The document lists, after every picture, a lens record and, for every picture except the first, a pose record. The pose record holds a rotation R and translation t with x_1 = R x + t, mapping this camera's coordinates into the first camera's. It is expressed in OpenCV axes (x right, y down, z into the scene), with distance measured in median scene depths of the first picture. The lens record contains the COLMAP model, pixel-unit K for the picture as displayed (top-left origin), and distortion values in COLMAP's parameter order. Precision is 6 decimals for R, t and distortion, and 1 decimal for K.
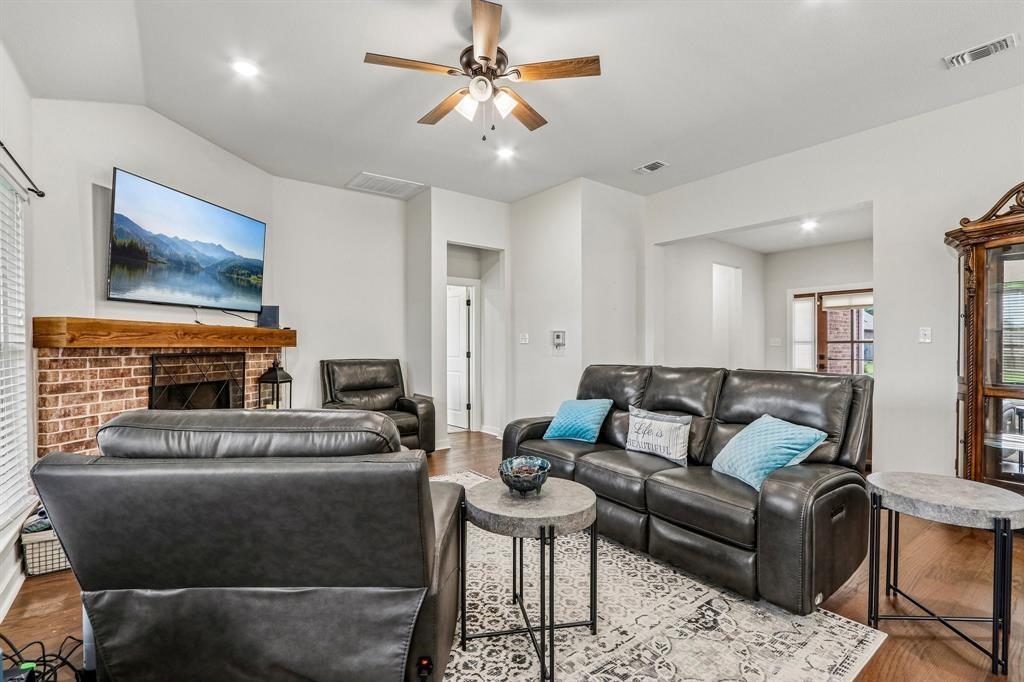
lens RADIAL K [[471.8, 0, 521.6], [0, 471.8, 345.6], [0, 0, 1]] dist [-0.014055, 0.000976]
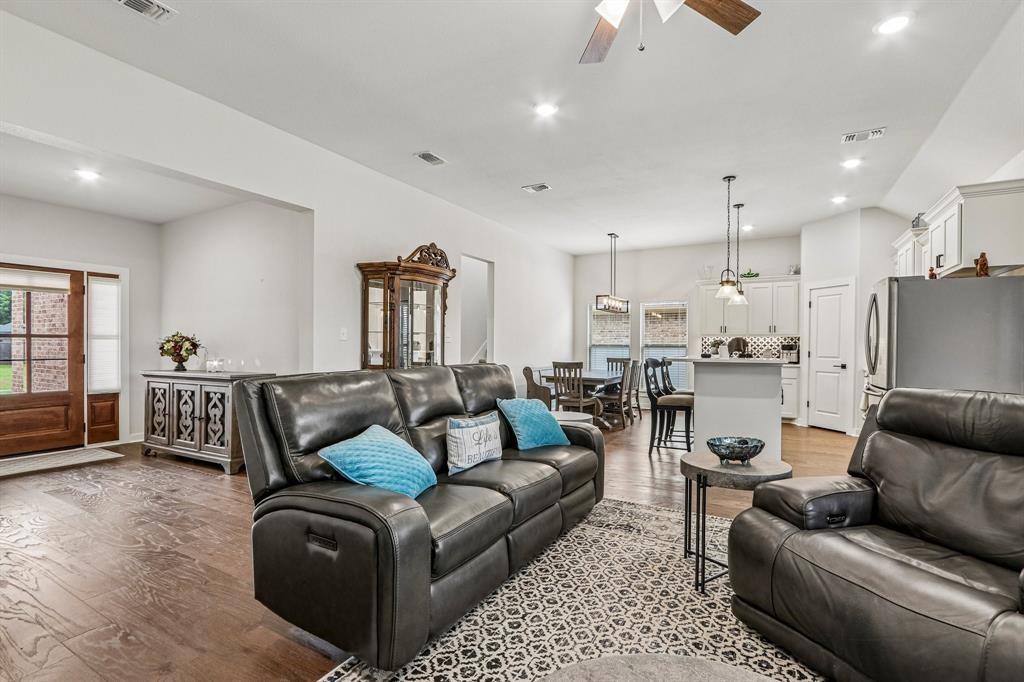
lens RADIAL K [[471.8, 0, 514.2], [0, 471.8, 340.7], [0, 0, 1]] dist [-0.014055, 0.000976]
pose [[-0.382163, 0.004048, 0.924086, -0.534205], [-0.005665, 0.999961, -0.006724, 0.000914], [-0.924078, -0.007804, -0.382125, 1.170343]]
